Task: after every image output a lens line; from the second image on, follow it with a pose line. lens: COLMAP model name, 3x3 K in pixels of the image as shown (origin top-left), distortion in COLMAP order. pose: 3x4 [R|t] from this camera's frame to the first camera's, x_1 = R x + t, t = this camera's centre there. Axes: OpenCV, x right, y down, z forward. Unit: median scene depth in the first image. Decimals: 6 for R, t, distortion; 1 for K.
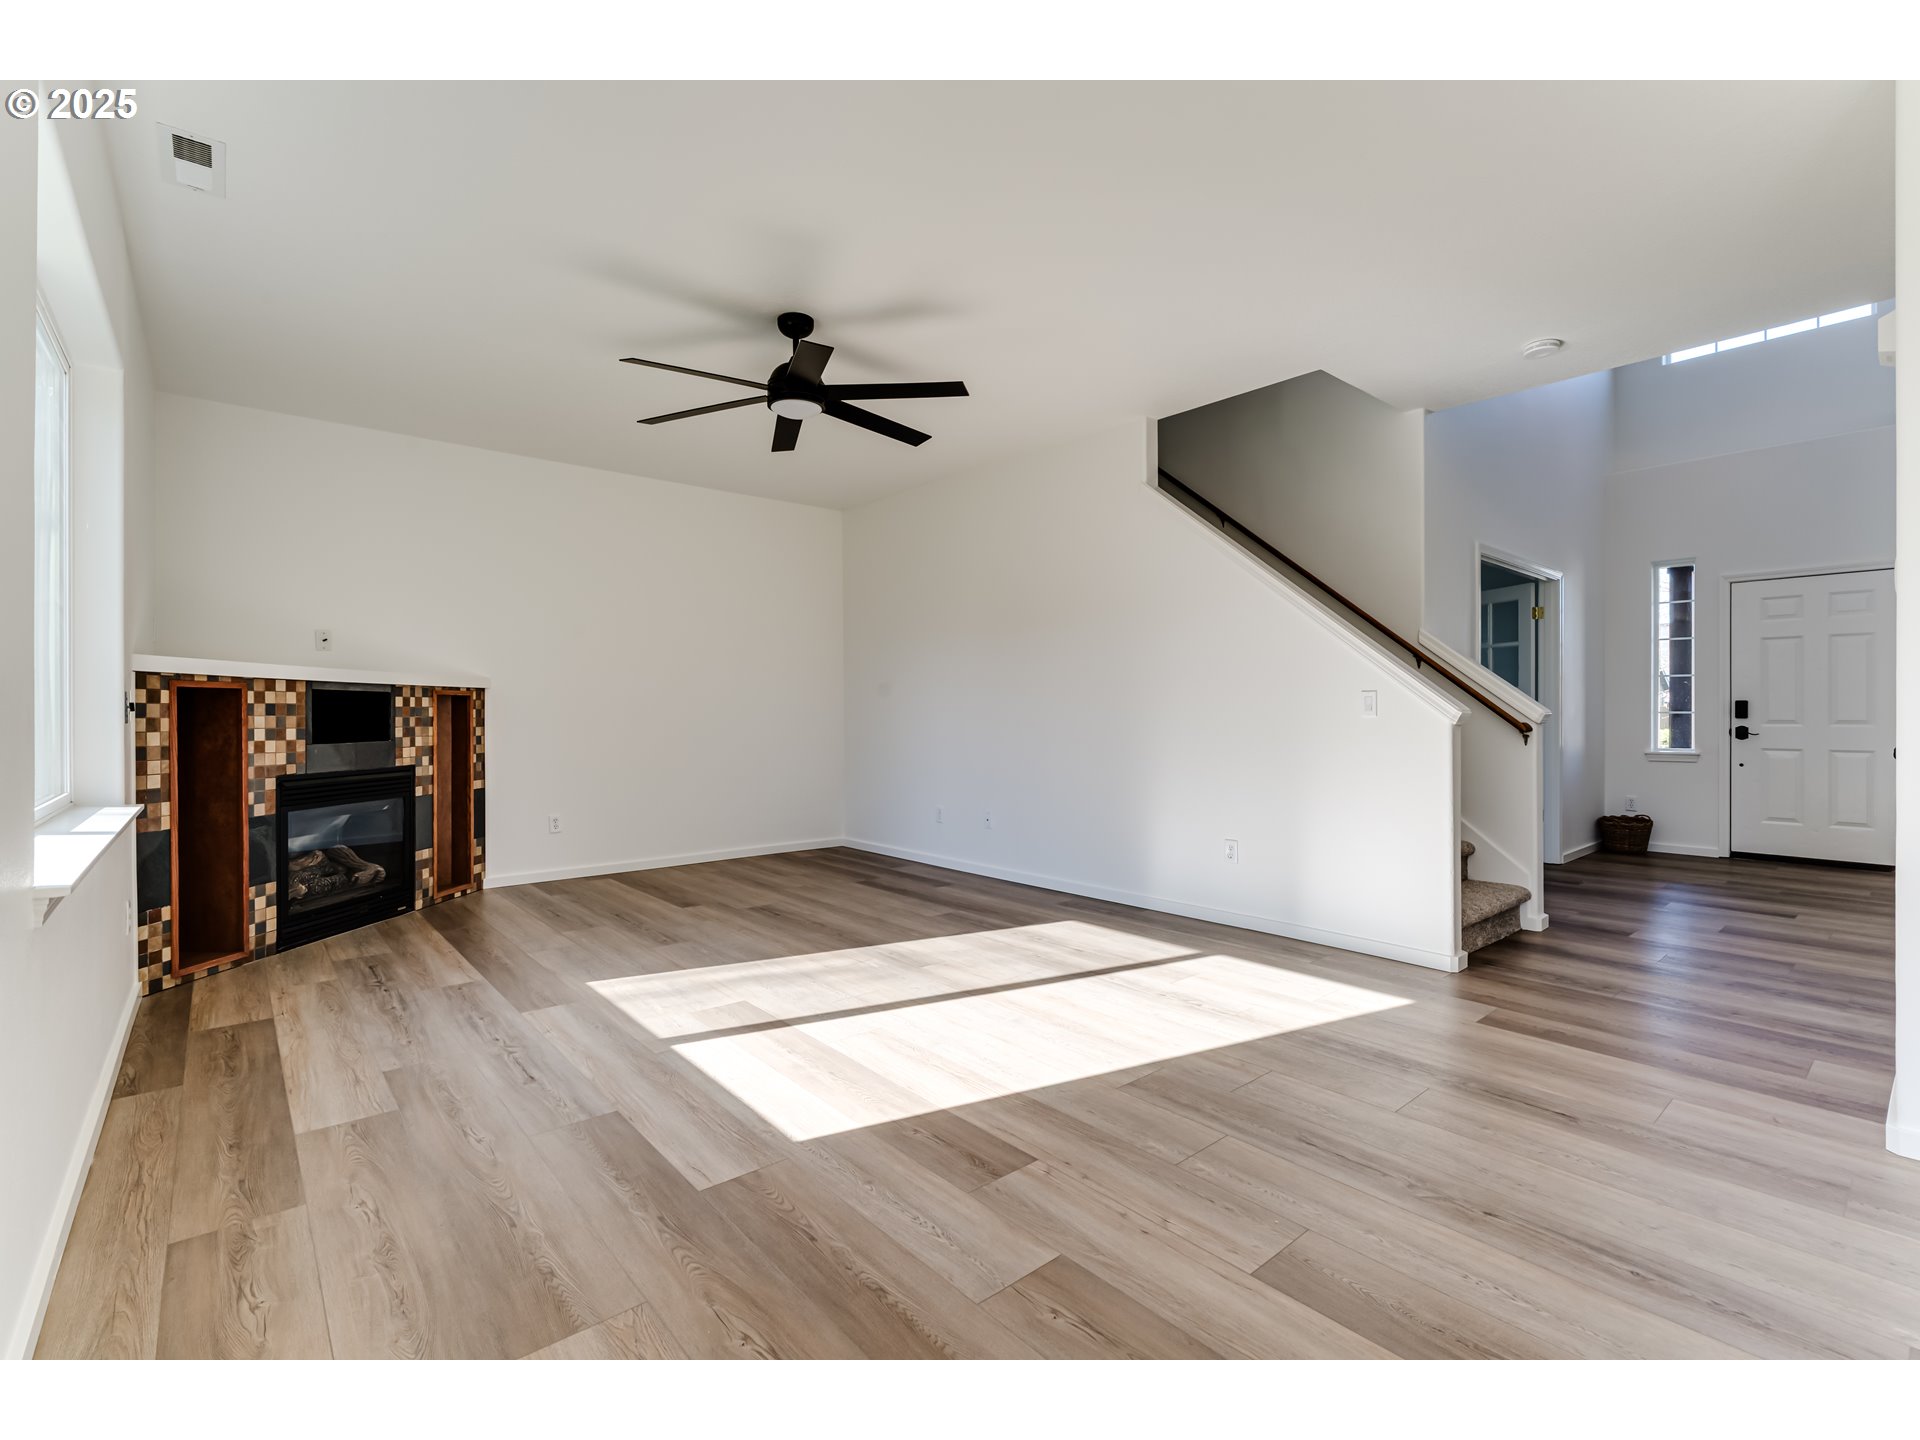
lens RADIAL K [[874.8, 0, 951.7], [0, 874.8, 718.2], [0, 0, 1]] dist [-0.005736, 0.001890]
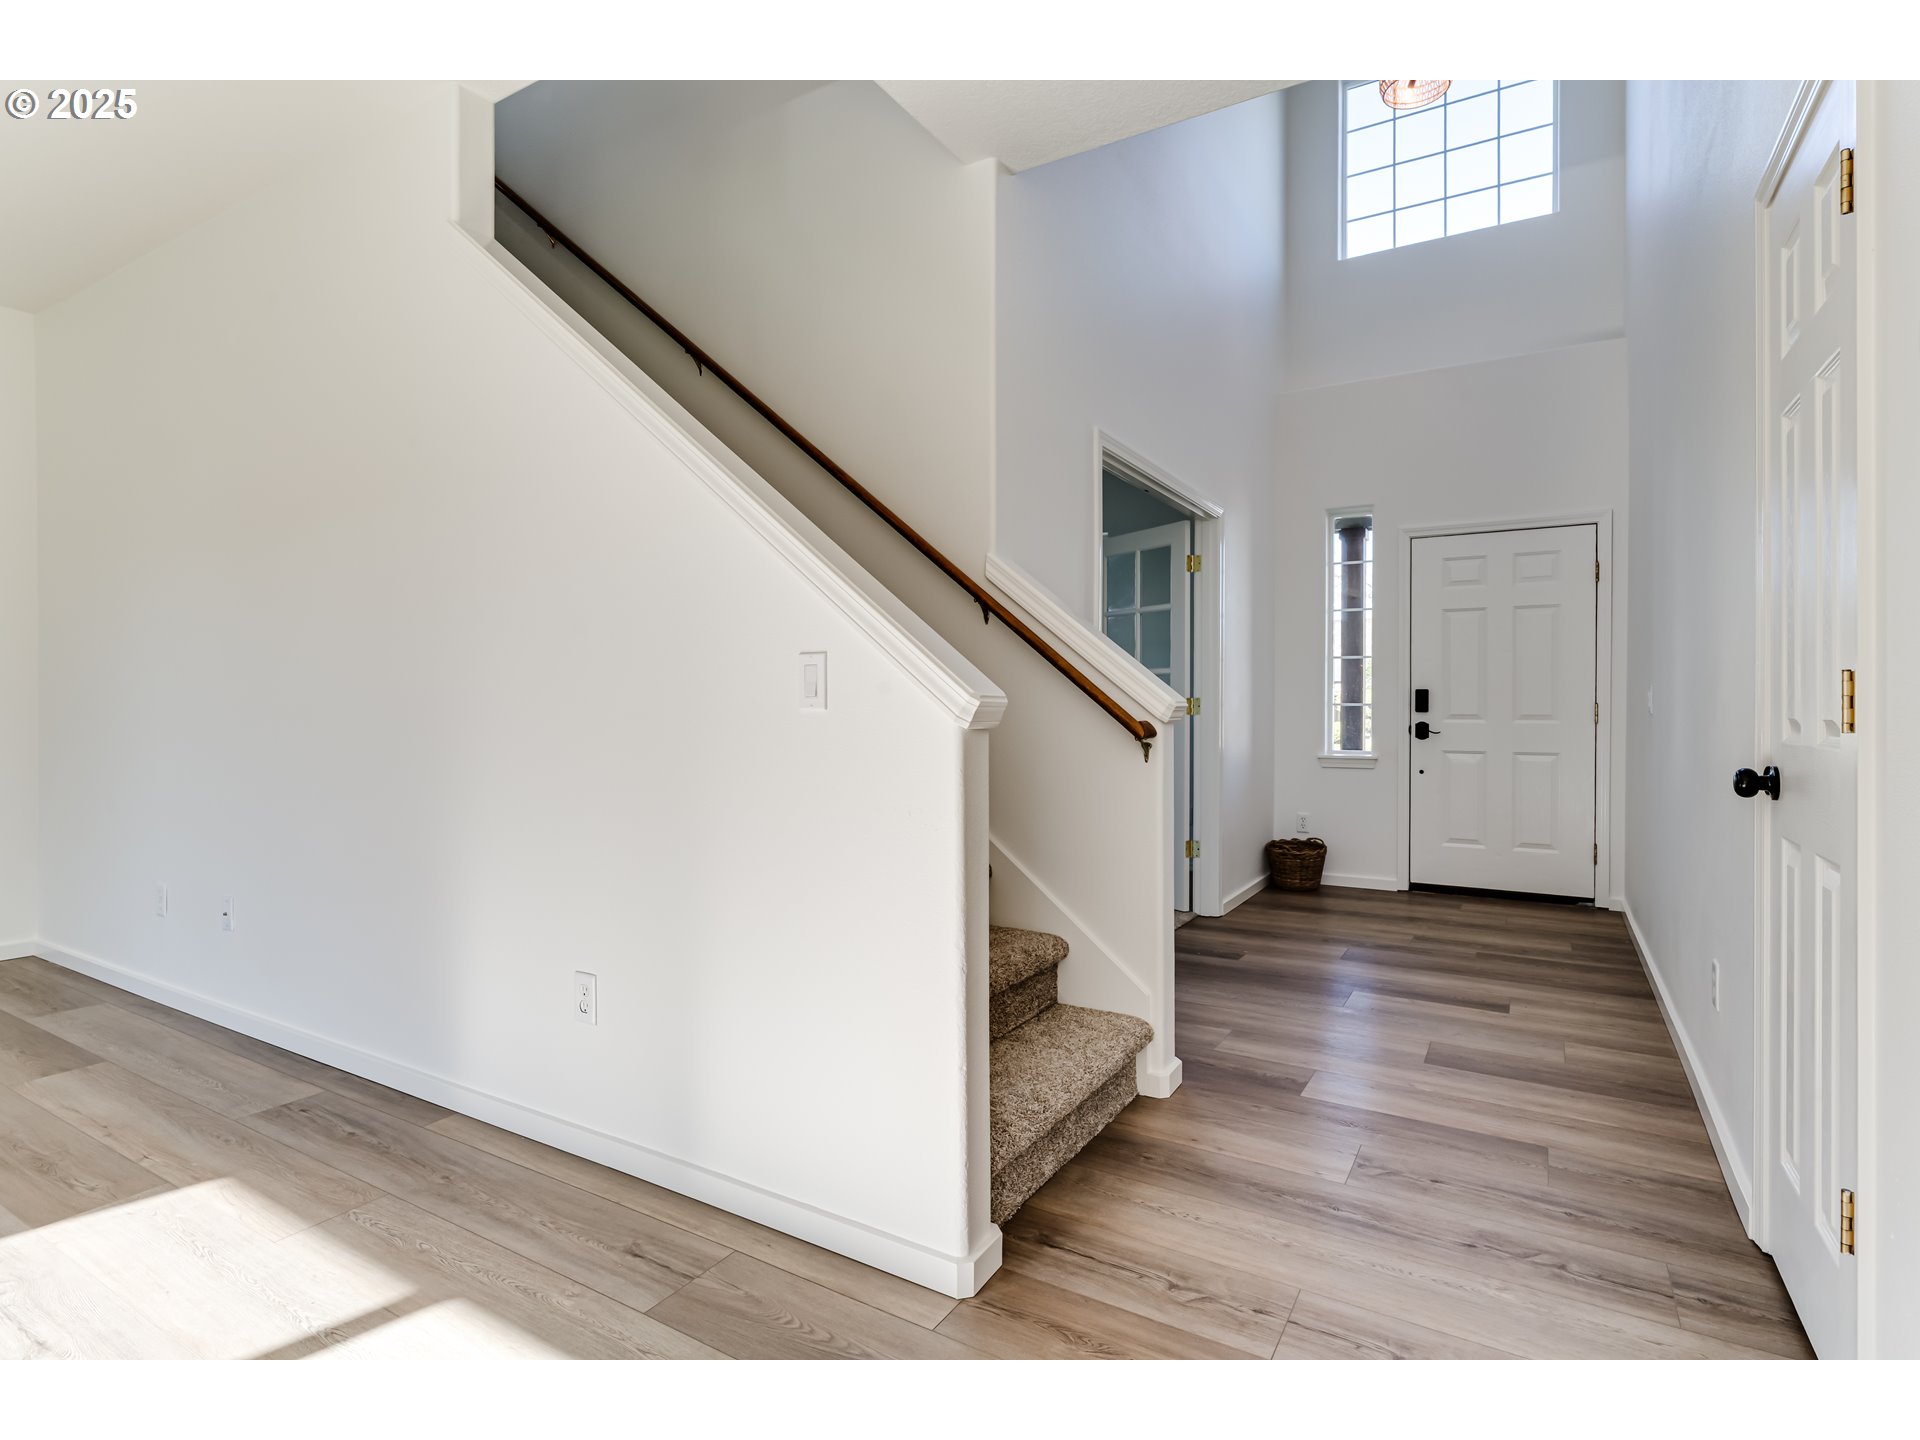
lens RADIAL K [[968.2, 0, 965.2], [0, 968.2, 713.7], [0, 0, 1]] dist [-0.002924, -0.000355]
pose [[0.946807, -0.000255, 0.321802, 0.242652], [-0.000995, 0.999993, 0.003720, -0.001300], [-0.321801, -0.003842, 0.946800, 0.314311]]
